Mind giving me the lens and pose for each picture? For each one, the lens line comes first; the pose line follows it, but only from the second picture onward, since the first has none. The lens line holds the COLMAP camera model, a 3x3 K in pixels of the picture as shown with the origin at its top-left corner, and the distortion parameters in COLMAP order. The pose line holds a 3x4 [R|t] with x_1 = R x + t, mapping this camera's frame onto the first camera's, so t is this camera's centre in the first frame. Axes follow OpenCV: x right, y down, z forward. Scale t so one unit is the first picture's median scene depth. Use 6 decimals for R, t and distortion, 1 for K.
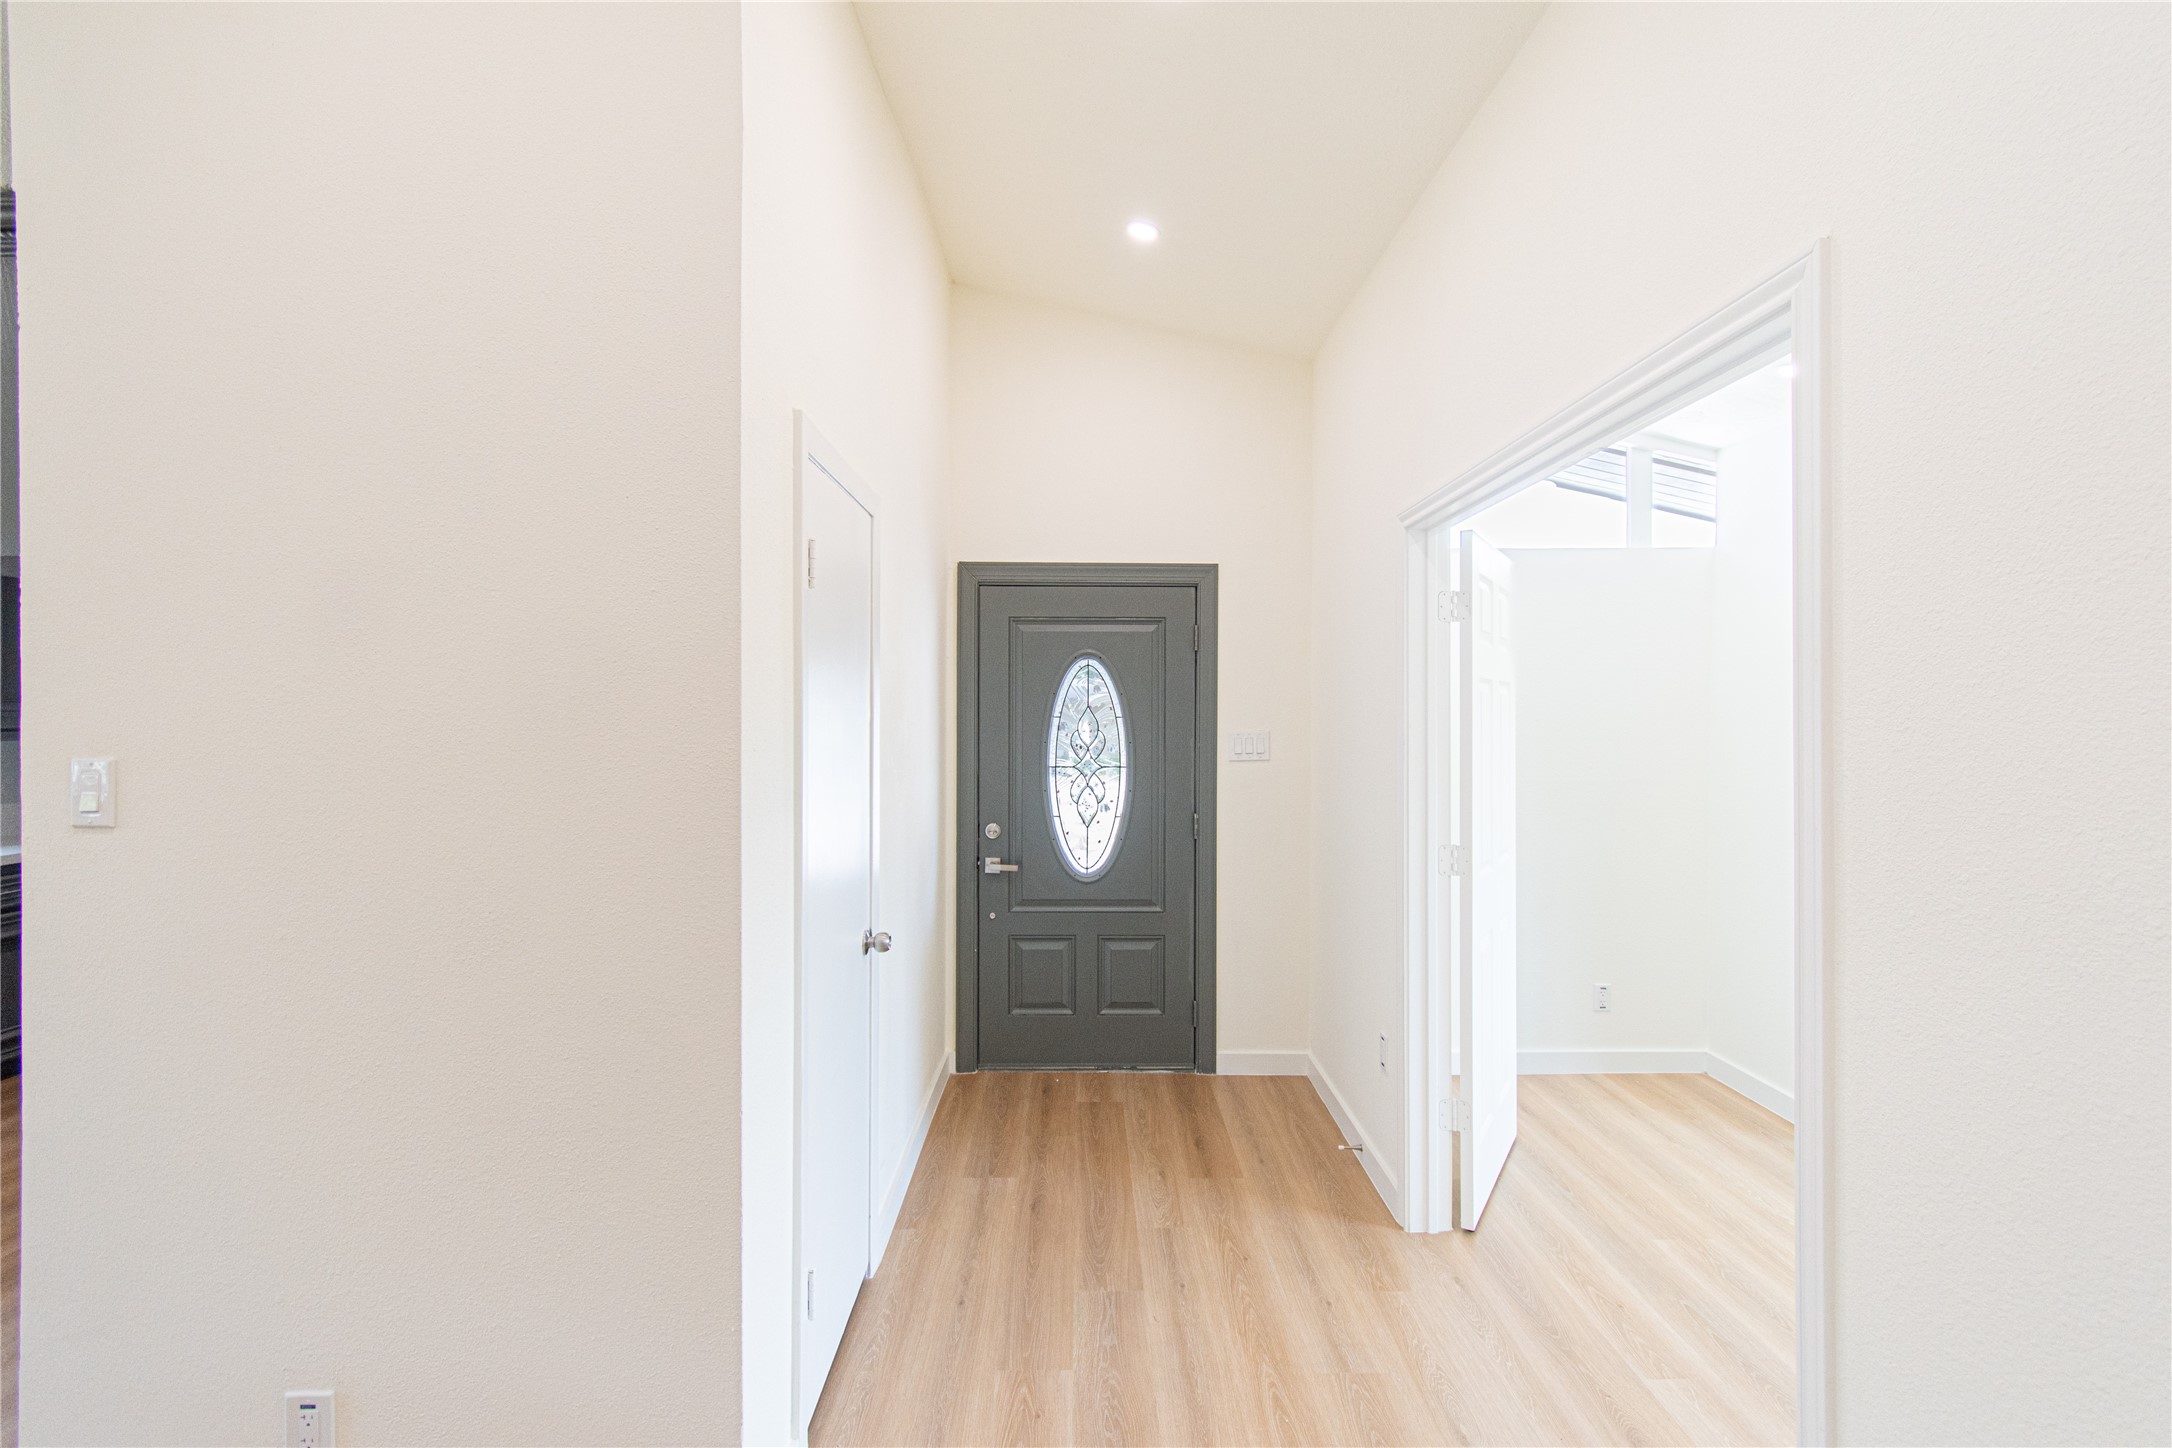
lens RADIAL K [[960.3, 0, 1084.5], [0, 960.3, 717.7], [0, 0, 1]] dist [-0.000858, -0.000218]
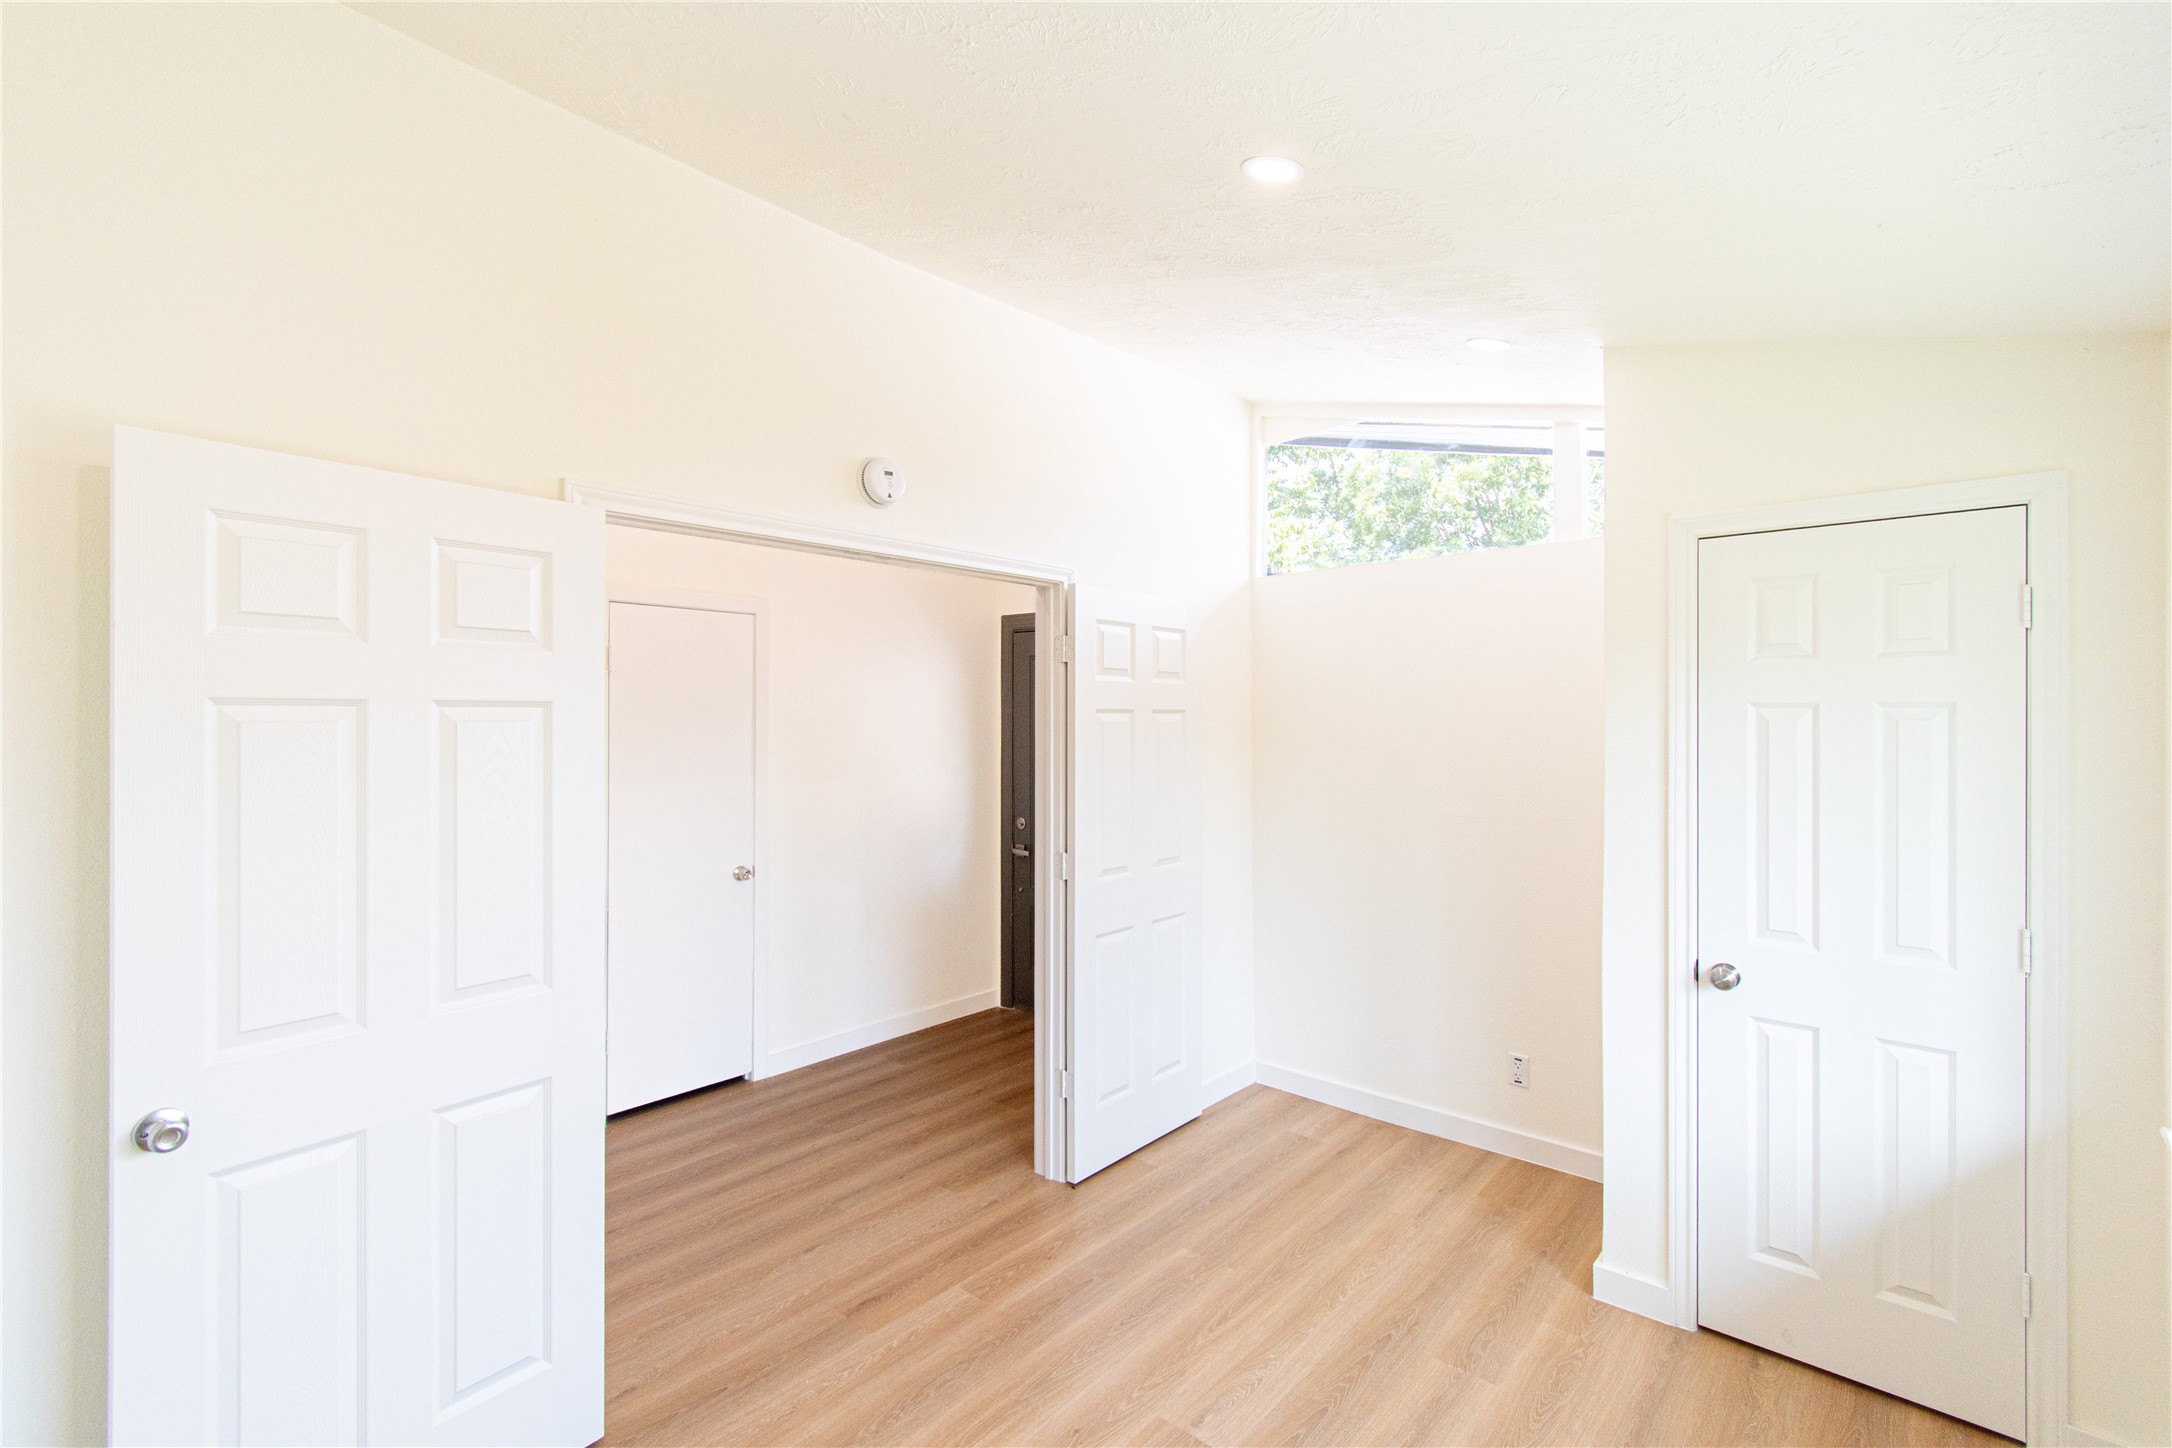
lens RADIAL K [[960.3, 0, 1086.1], [0, 960.3, 719.8], [0, 0, 1]] dist [-0.000858, -0.000218]
pose [[0.746904, 0.002837, -0.664926, 1.065850], [-0.003705, 0.999993, 0.000105, -0.026975], [0.664922, 0.002385, 0.746909, 0.129942]]
